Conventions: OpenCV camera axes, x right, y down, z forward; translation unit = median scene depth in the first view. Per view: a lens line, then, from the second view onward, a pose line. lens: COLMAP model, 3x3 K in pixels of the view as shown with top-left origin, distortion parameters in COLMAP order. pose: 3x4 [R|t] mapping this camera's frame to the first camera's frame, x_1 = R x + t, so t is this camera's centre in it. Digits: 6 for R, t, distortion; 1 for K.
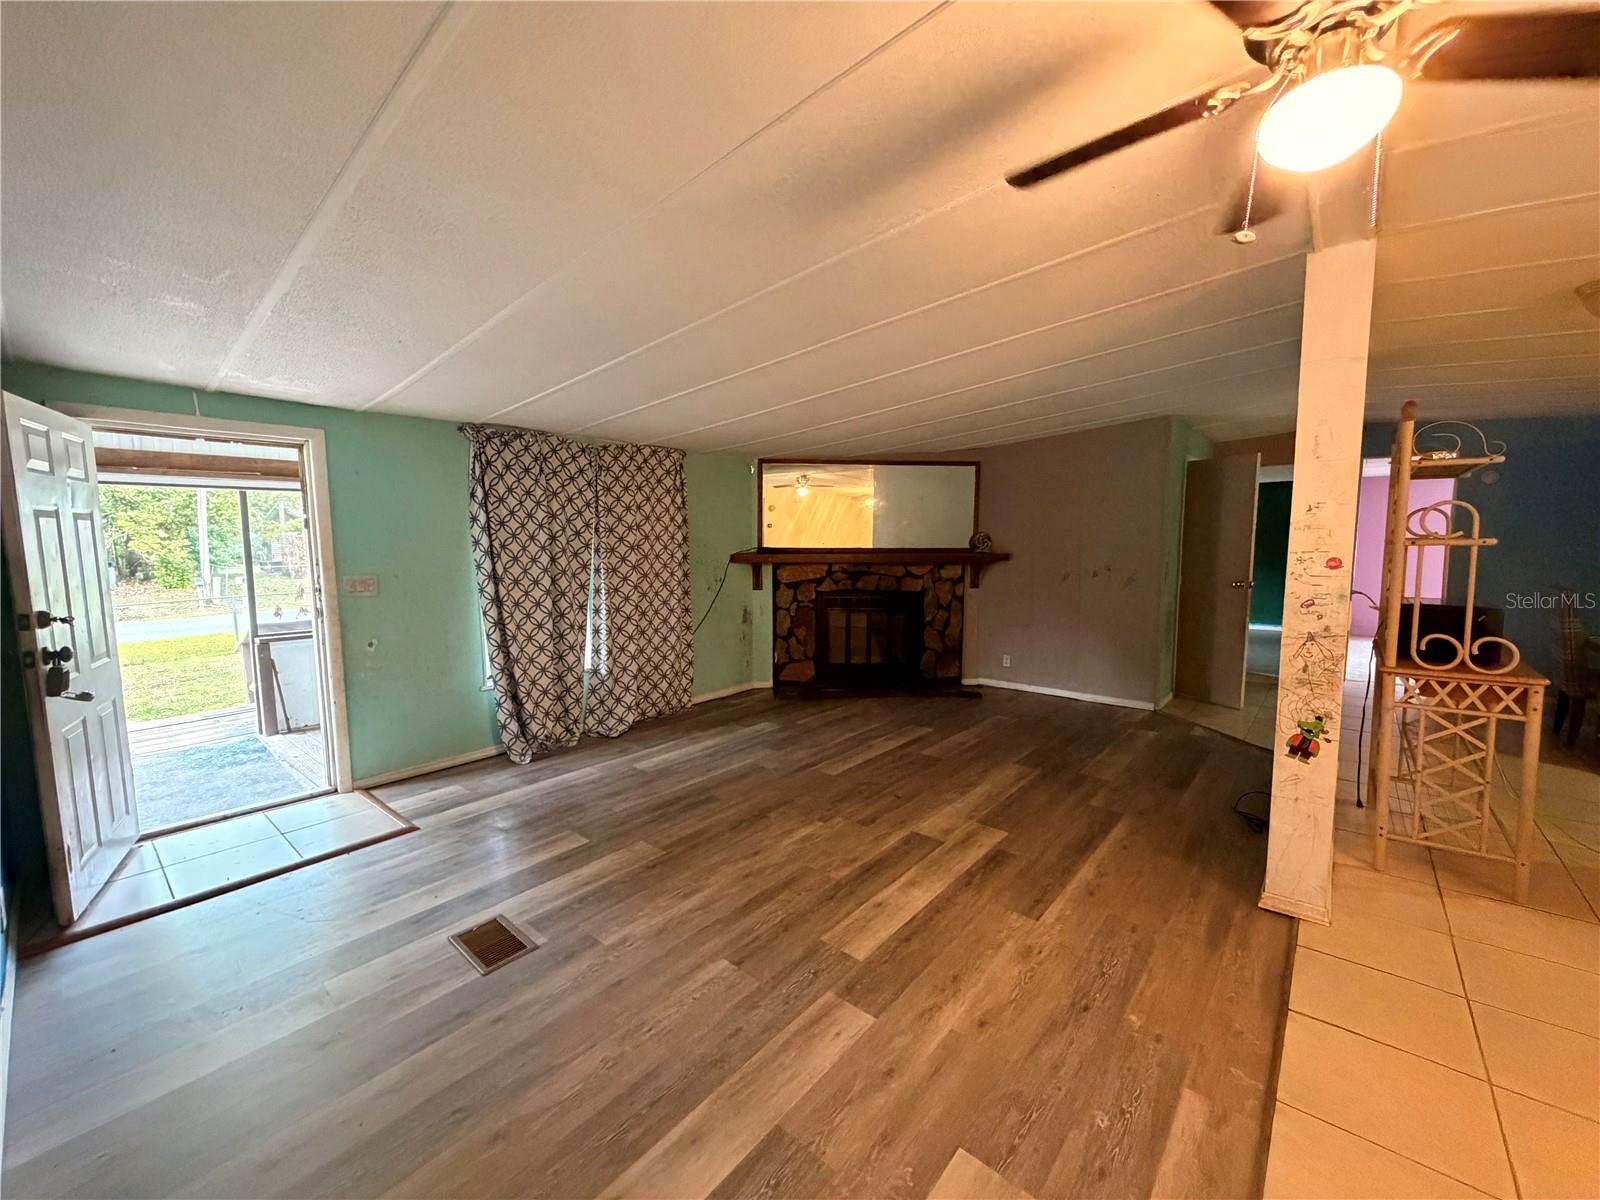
lens RADIAL K [[636.6, 0, 794.7], [0, 636.6, 597.6], [0, 0, 1]] dist [-0.000271, 0.000093]
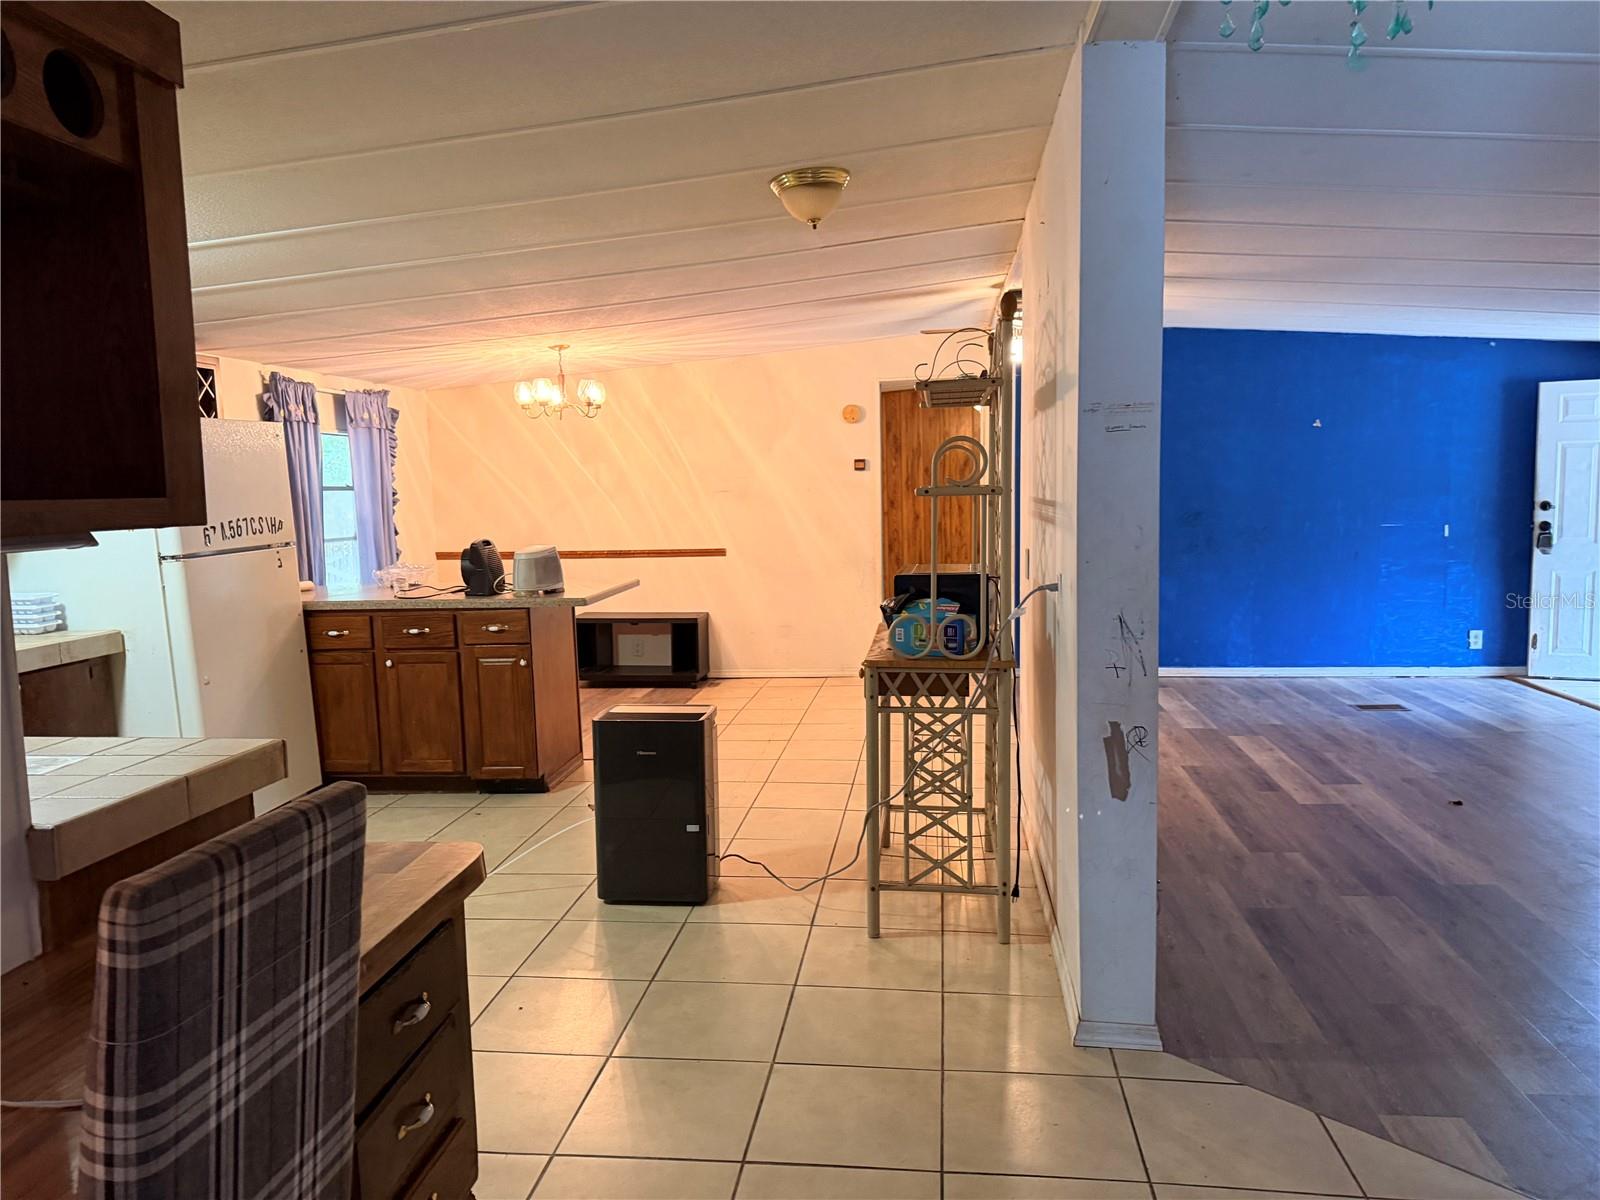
lens RADIAL K [[1119.4, 0, 806.4], [0, 1119.4, 596.9], [0, 0, 1]] dist [0.101371, -0.141103]
pose [[-0.830407, 0.082748, -0.550978, 1.423812], [-0.023512, 0.982824, 0.183040, -0.152649], [0.556660, 0.164953, -0.814199, 1.505850]]
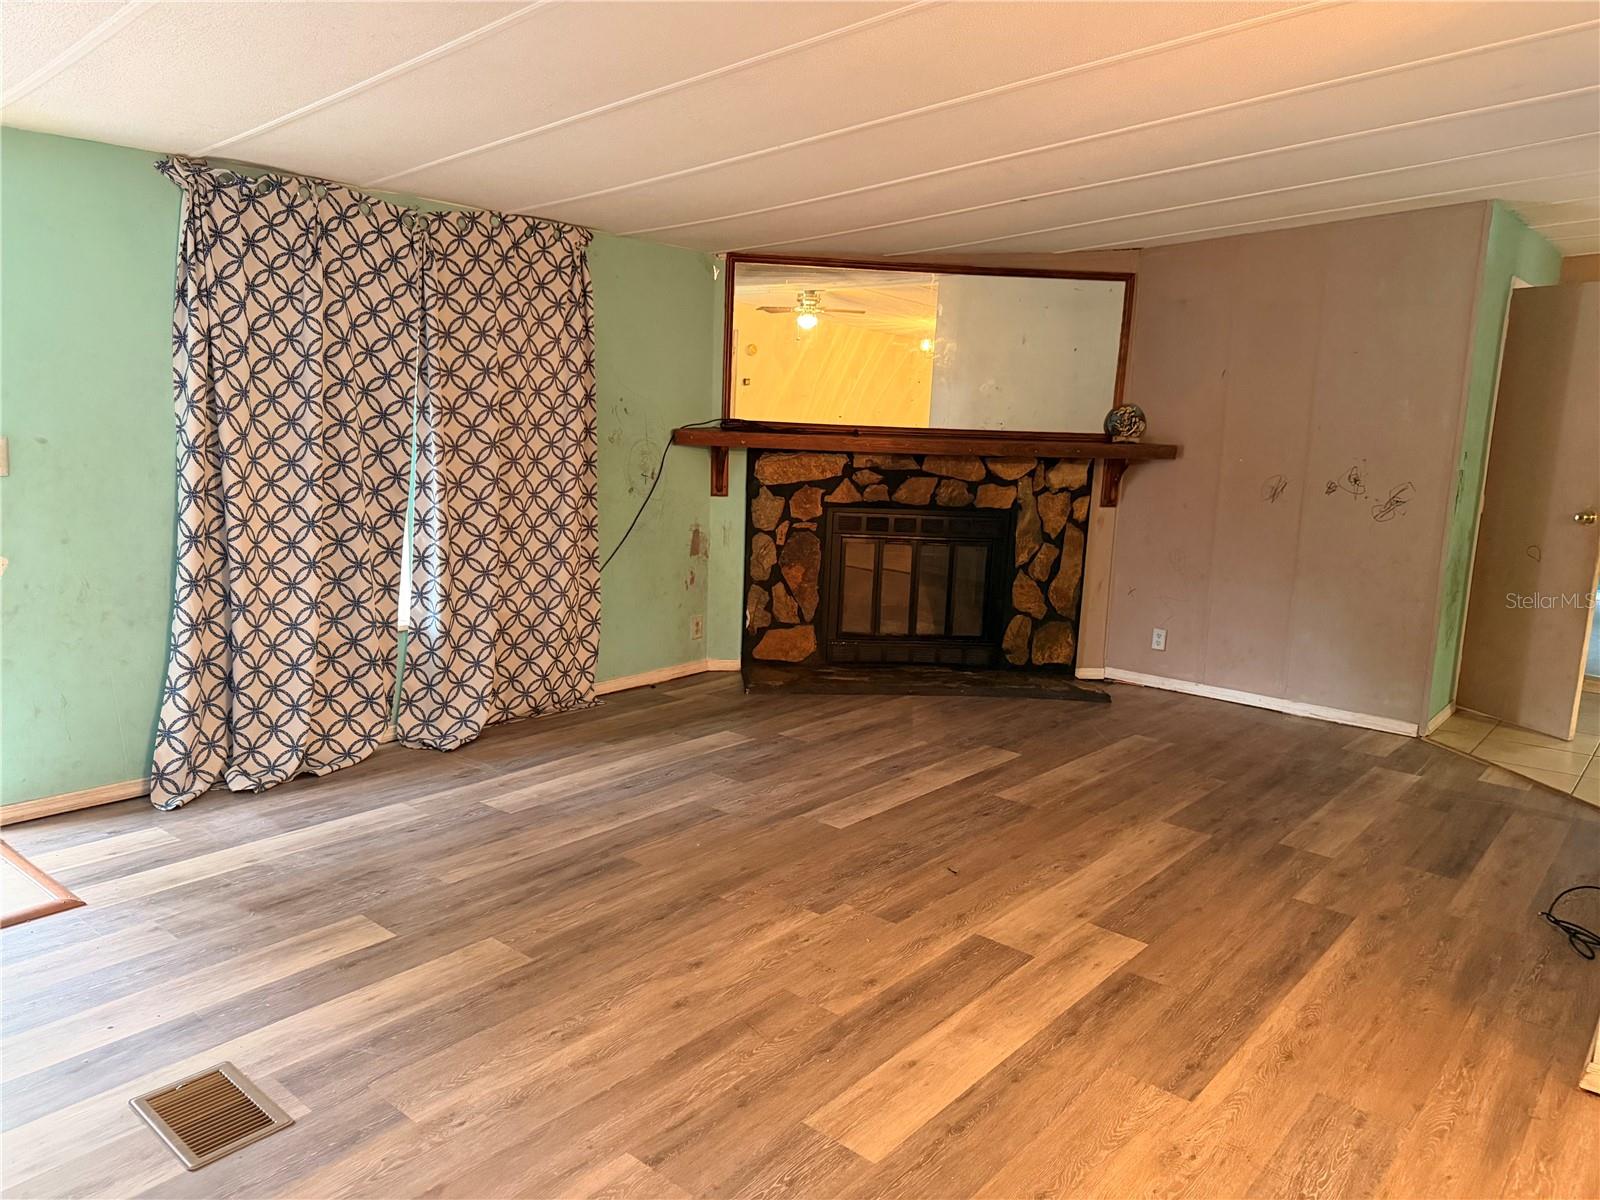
lens RADIAL K [[1119.4, 0, 806.4], [0, 1119.4, 596.9], [0, 0, 1]] dist [0.101371, -0.141103]
pose [[0.999143, 0.036754, 0.019030, 0.003984], [-0.038053, 0.996597, 0.073126, 0.002249], [-0.016277, -0.073787, 0.997141, 0.023167]]
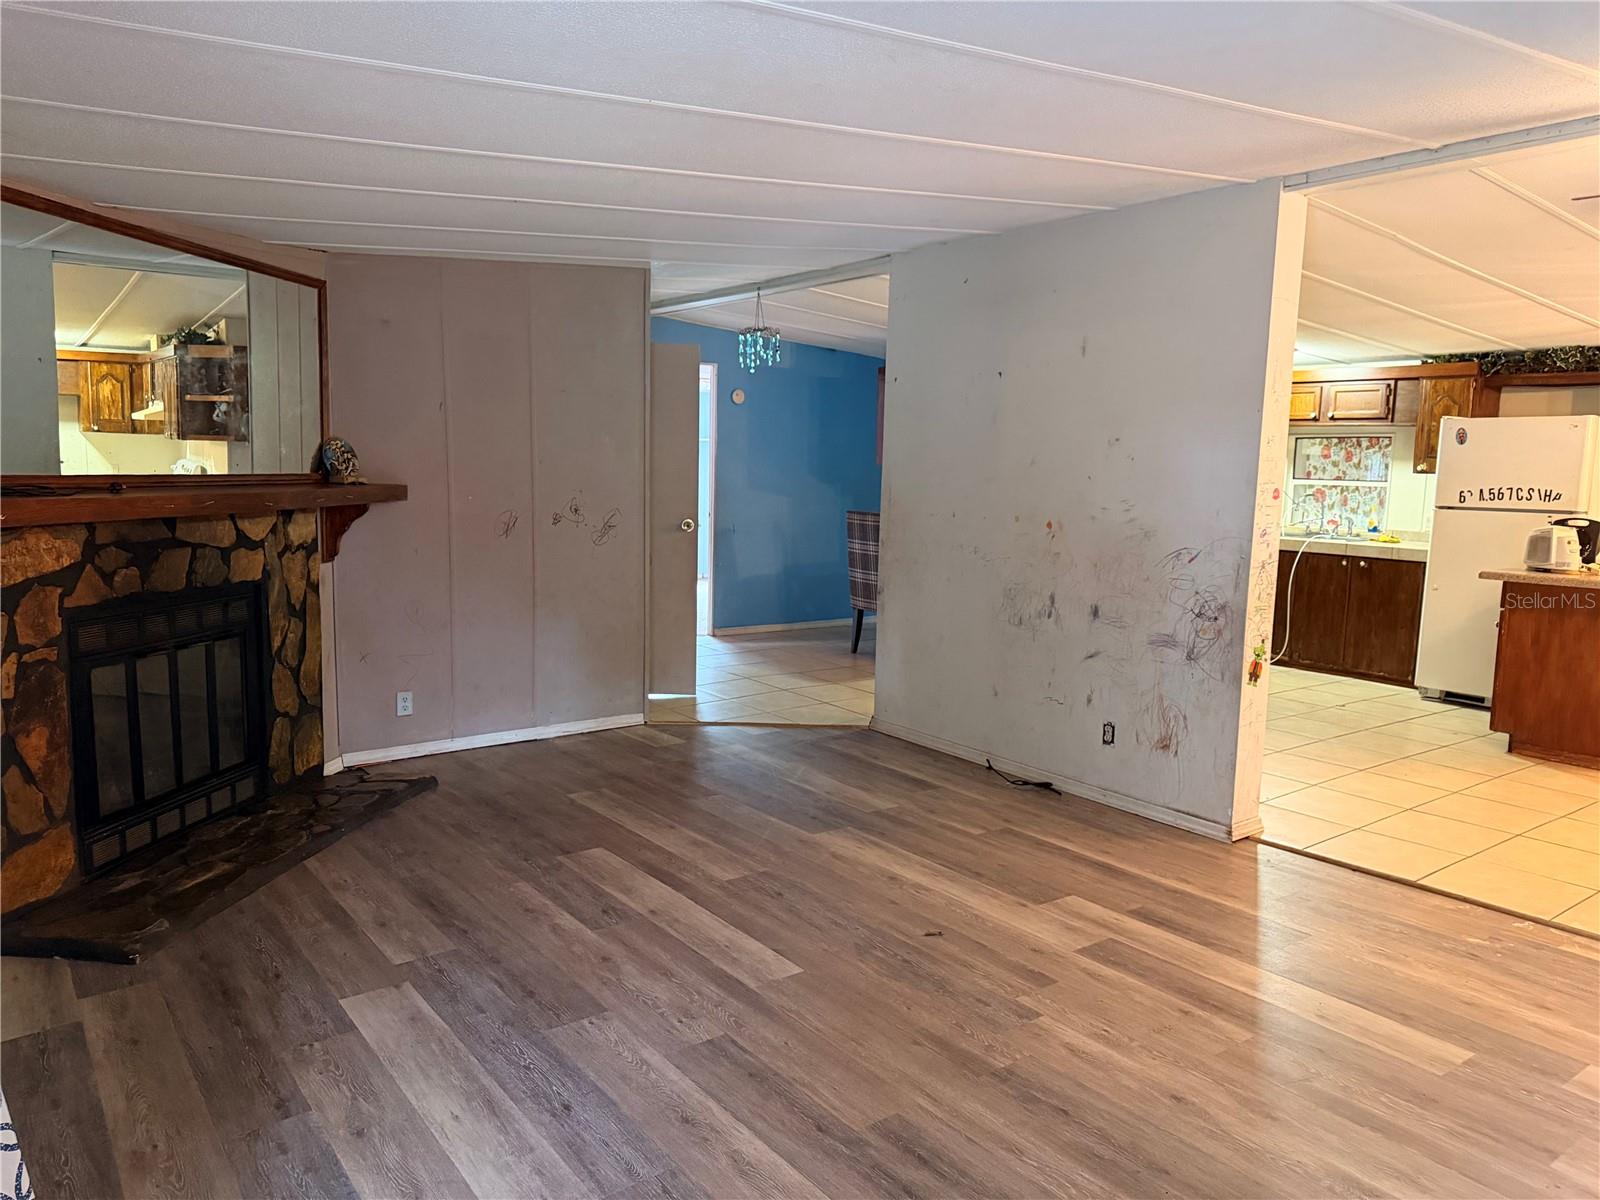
lens RADIAL K [[1120.9, 0, 797.3], [0, 1120.9, 600.8], [0, 0, 1]] dist [0.090222, -0.125515]
pose [[0.220215, -0.112349, 0.968960, -0.713483], [0.071087, 0.992552, 0.098929, -0.072253], [-0.972858, 0.047095, 0.226562, 0.806117]]
